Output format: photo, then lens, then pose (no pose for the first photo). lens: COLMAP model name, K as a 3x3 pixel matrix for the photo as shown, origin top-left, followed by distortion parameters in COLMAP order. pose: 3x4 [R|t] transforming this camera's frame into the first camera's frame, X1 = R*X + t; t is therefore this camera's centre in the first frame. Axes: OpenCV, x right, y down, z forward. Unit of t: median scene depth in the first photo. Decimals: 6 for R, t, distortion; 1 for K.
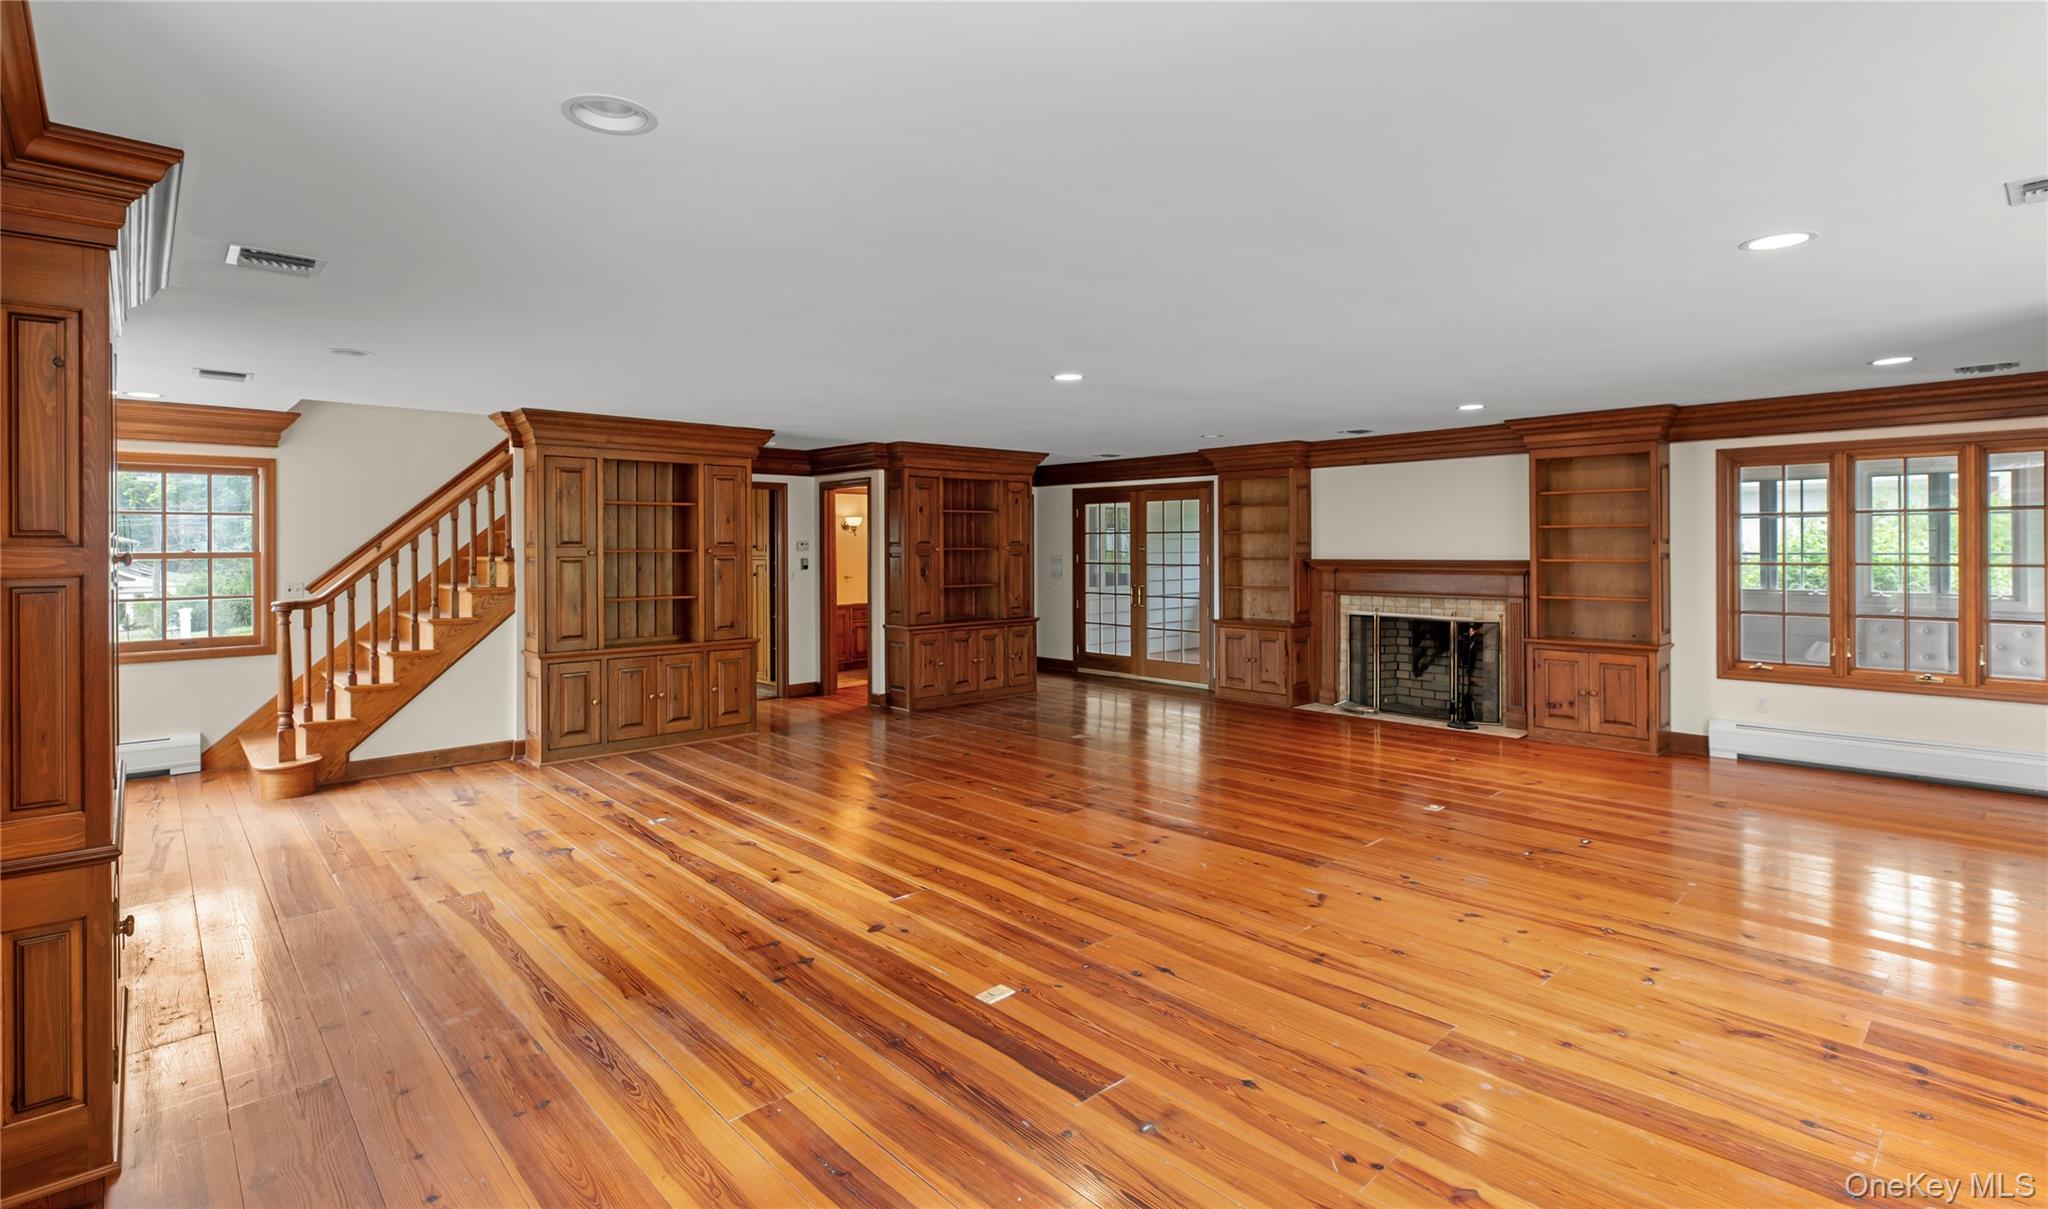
lens RADIAL K [[959.7, 0, 1022.6], [0, 959.7, 543.7], [0, 0, 1]] dist [-0.000130, -0.000114]
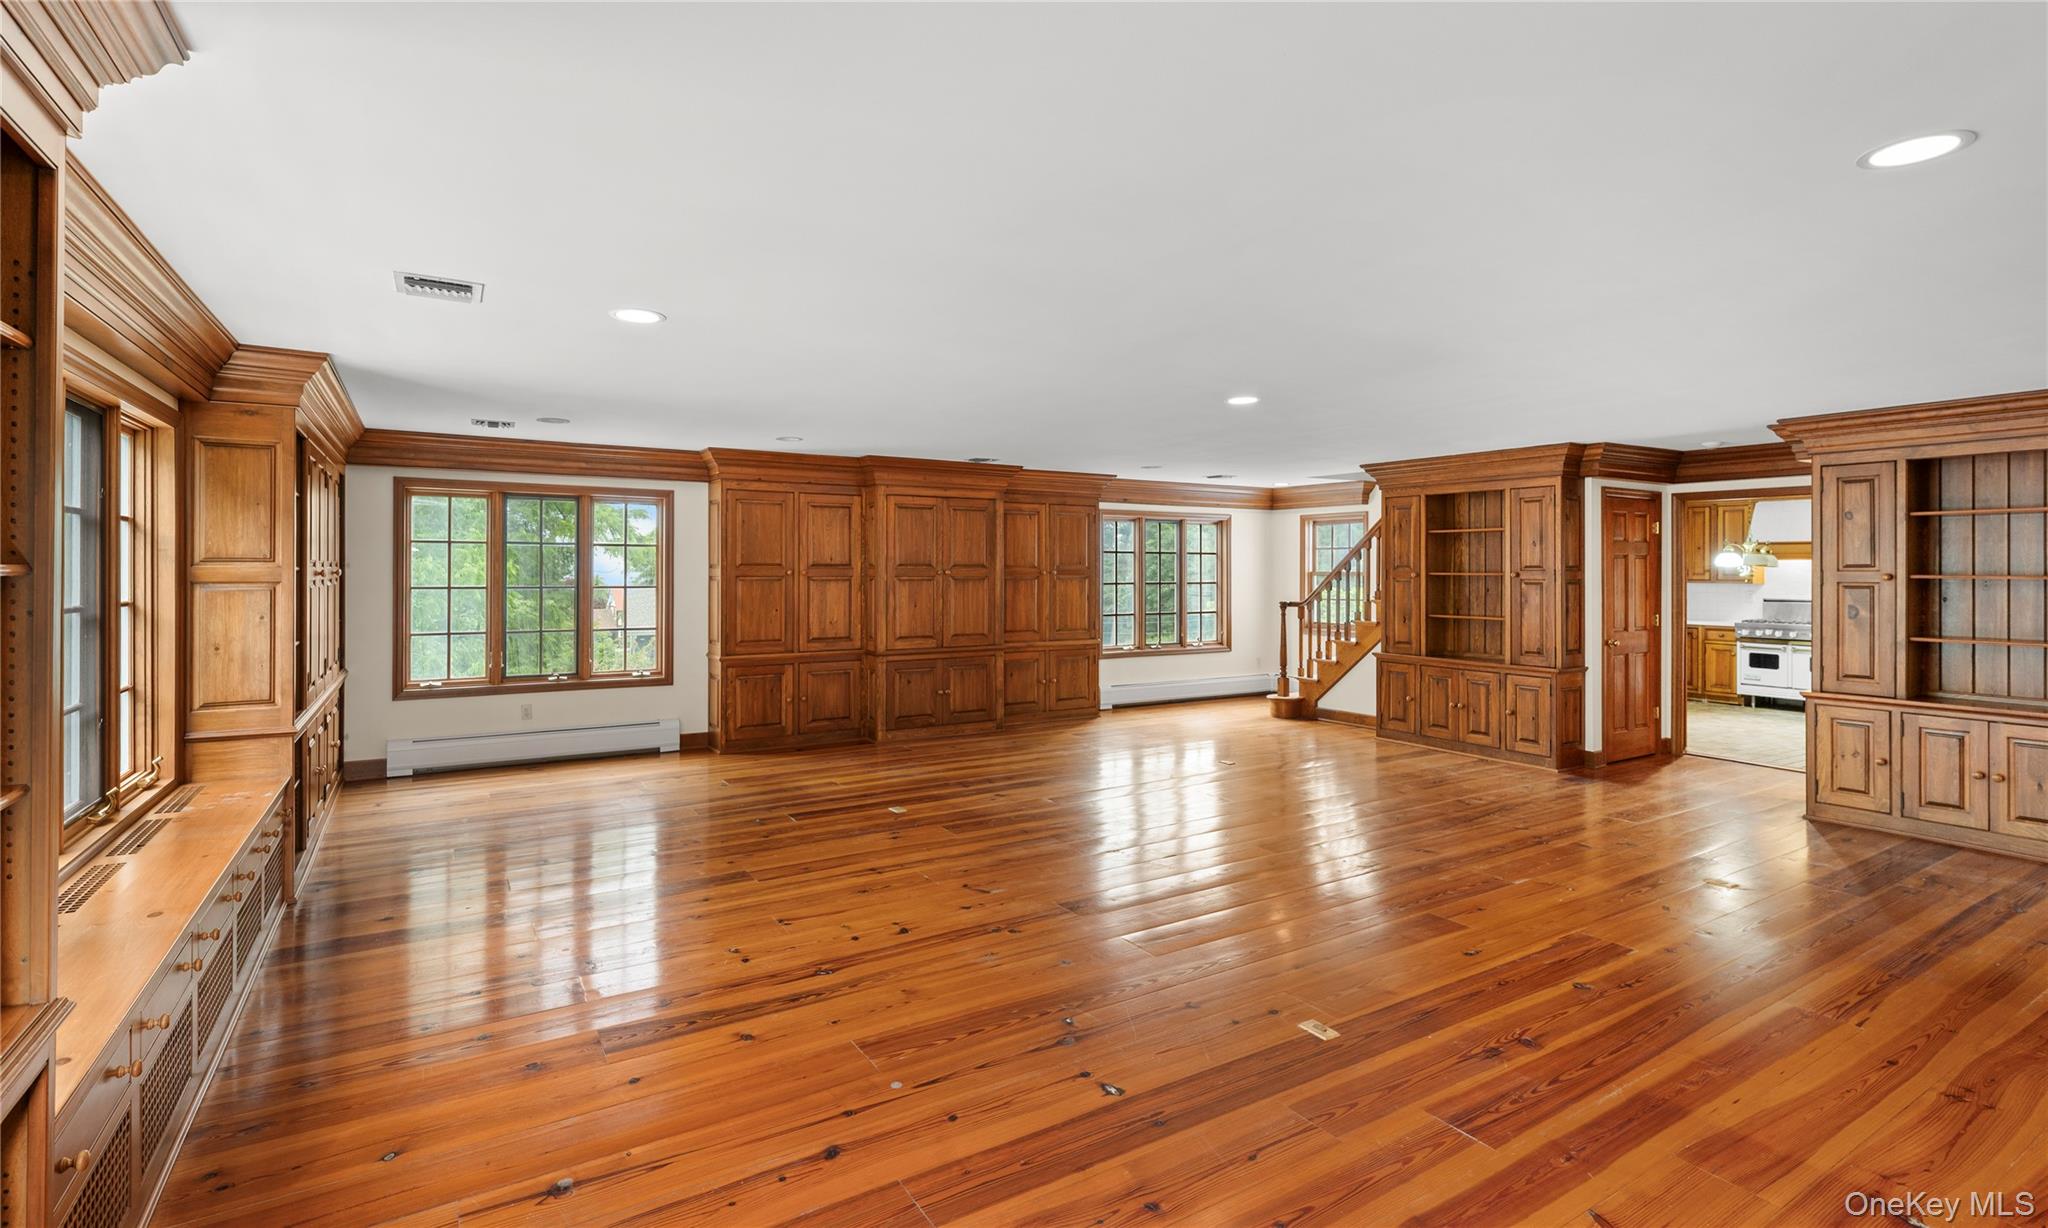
lens RADIAL K [[955.5, 0, 1021.8], [0, 955.5, 572.6], [0, 0, 1]] dist [-0.000058, 0.000050]
pose [[-0.193449, 0.007859, -0.981079, 0.869024], [0.000382, 0.999968, 0.007935, -0.003207], [0.981110, 0.001160, -0.193446, 0.794144]]
